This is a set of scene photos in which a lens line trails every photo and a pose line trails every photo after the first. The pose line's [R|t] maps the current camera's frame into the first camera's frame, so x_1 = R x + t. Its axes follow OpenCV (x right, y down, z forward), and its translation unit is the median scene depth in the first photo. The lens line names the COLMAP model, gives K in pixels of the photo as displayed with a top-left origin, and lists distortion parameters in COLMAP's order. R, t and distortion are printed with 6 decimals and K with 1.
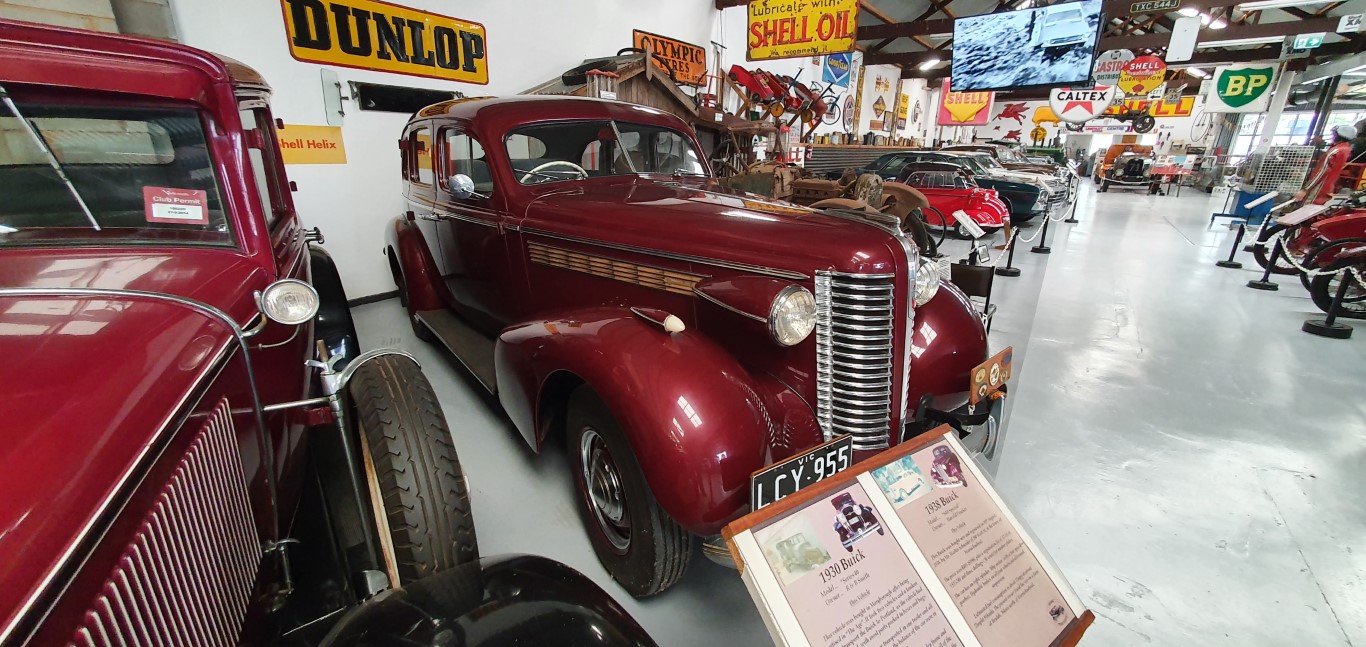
lens RADIAL K [[550.8, 0, 684.2], [0, 550.8, 325.2], [0, 0, 1]] dist [0.017583, 0.001015]
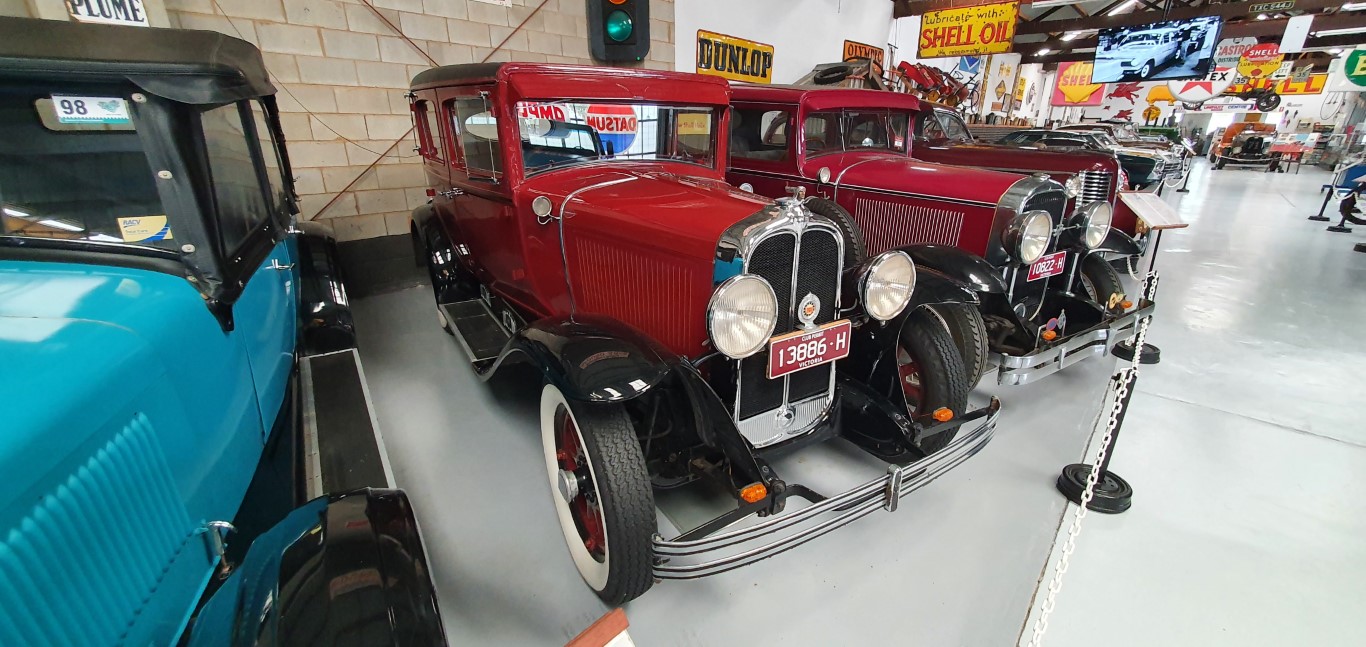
lens RADIAL K [[550.8, 0, 689.3], [0, 550.8, 323.7], [0, 0, 1]] dist [0.017583, 0.001015]
pose [[0.993697, 0.037462, -0.105658, -0.148572], [-0.034439, 0.998947, 0.030298, 0.070279], [0.106682, -0.026468, 0.993941, -0.212068]]
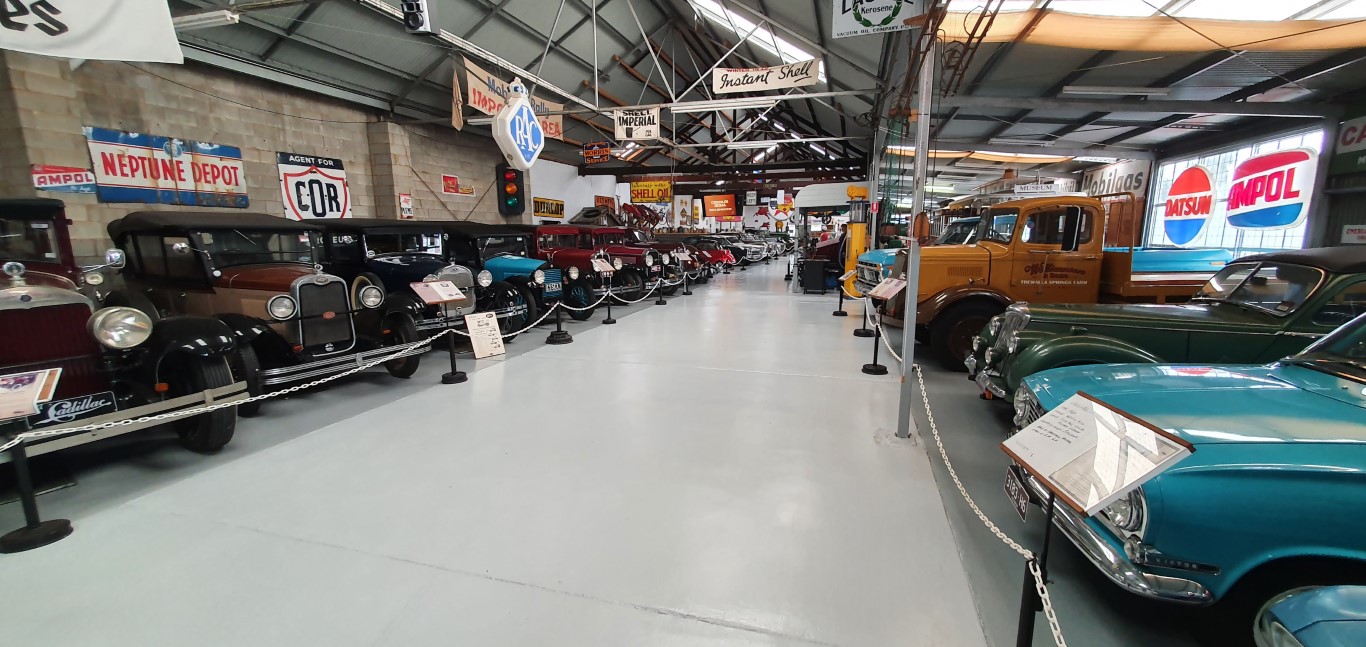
lens RADIAL K [[550.8, 0, 682.5], [0, 550.8, 323.5], [0, 0, 1]] dist [0.017583, 0.001015]
pose [[0.952255, -0.065669, 0.298157, -0.261990], [0.109628, 0.985010, -0.133181, 0.249944], [-0.284941, 0.159509, 0.945180, -0.794788]]
